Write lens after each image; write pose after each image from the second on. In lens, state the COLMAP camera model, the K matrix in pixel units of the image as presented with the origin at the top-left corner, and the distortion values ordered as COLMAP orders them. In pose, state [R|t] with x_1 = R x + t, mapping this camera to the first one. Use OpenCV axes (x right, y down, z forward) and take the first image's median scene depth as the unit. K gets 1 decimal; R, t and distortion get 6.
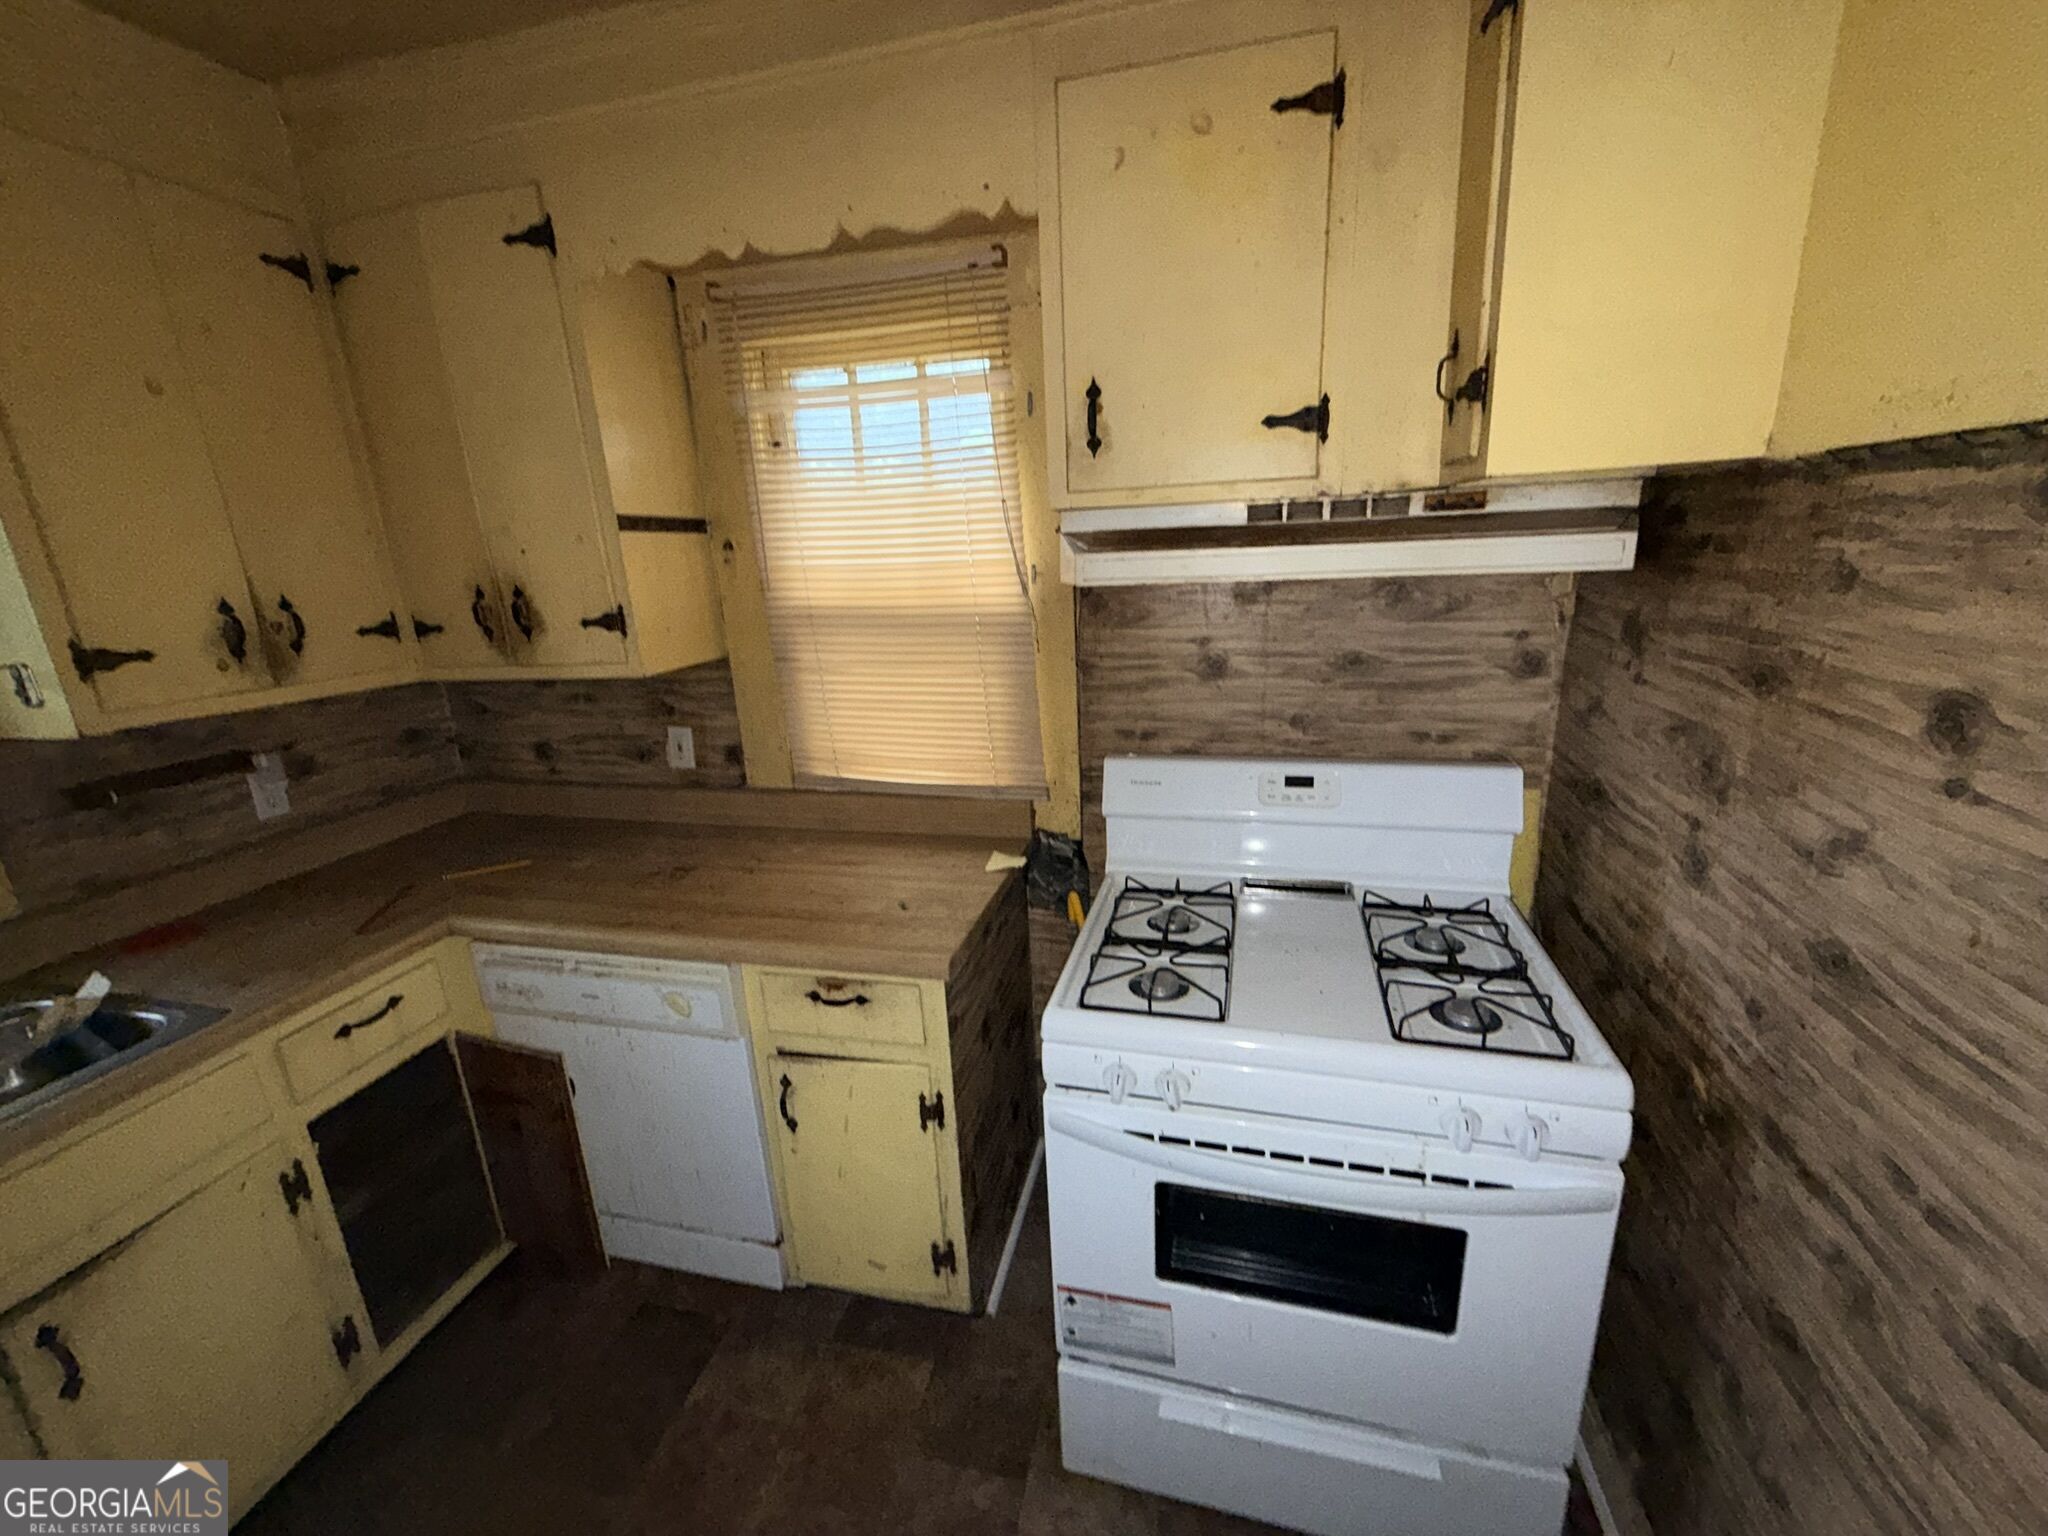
lens RADIAL K [[810.4, 0, 1024.0], [0, 810.4, 768.0], [0, 0, 1]] dist [-0.002535, -0.000141]
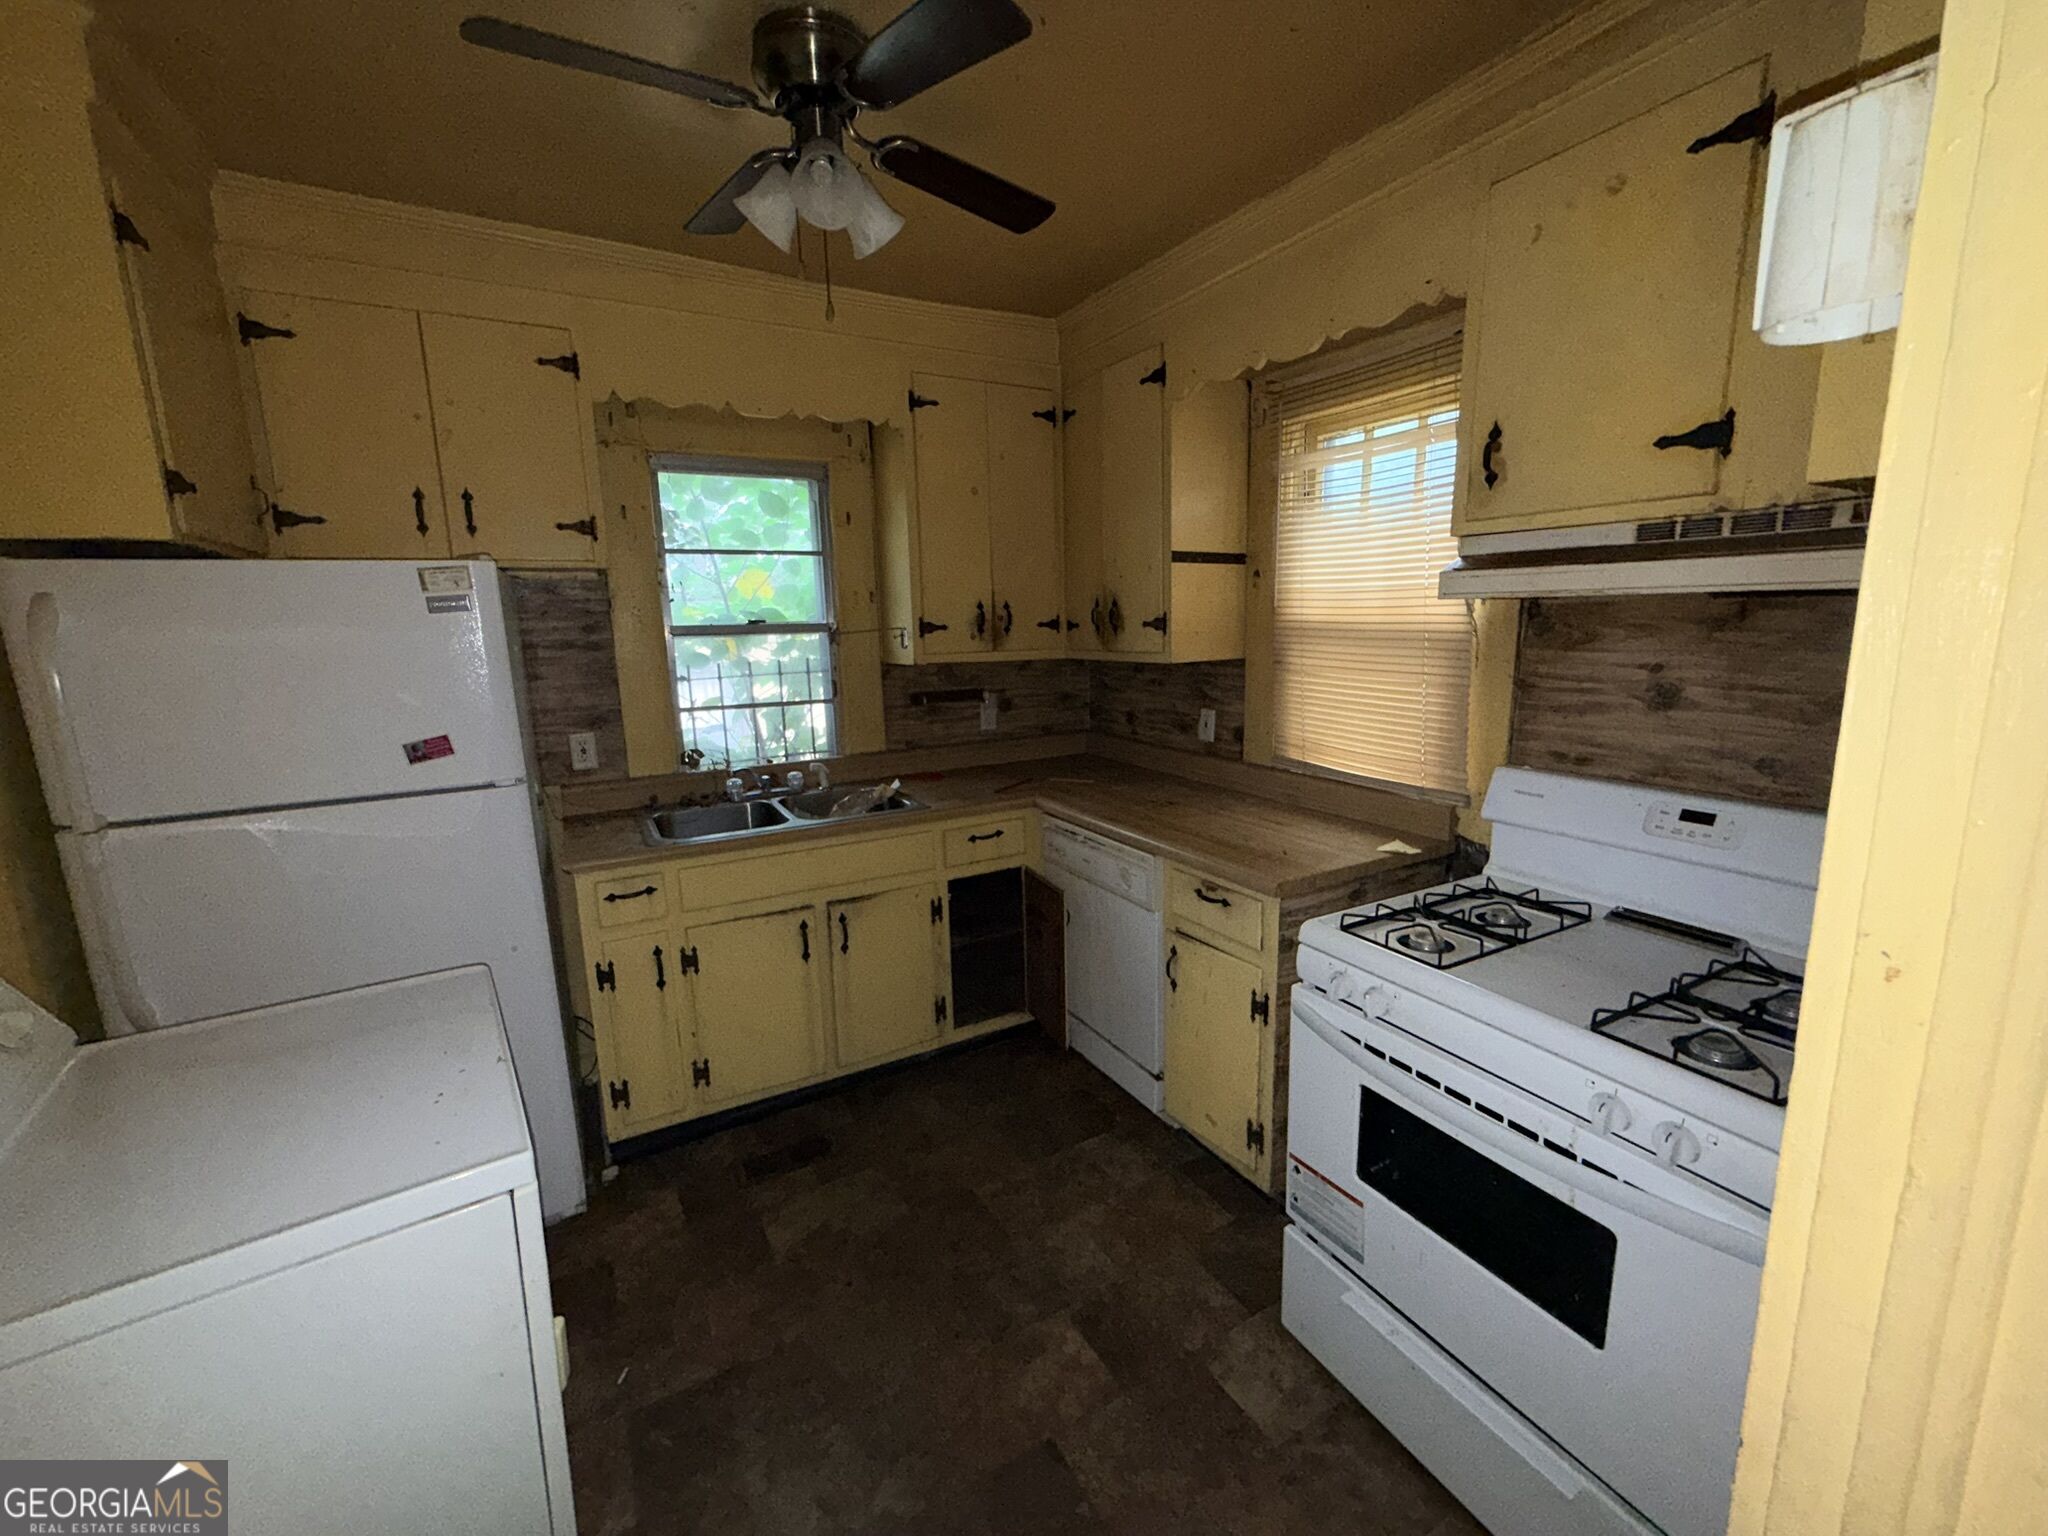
lens RADIAL K [[816.2, 0, 1023.5], [0, 816.2, 767.1], [0, 0, 1]] dist [-0.001320, 0.000180]
pose [[0.684694, 0.161944, -0.710611, 0.436483], [-0.199184, 0.979462, 0.031294, 0.079598], [0.701085, 0.120115, 0.702889, -0.187623]]
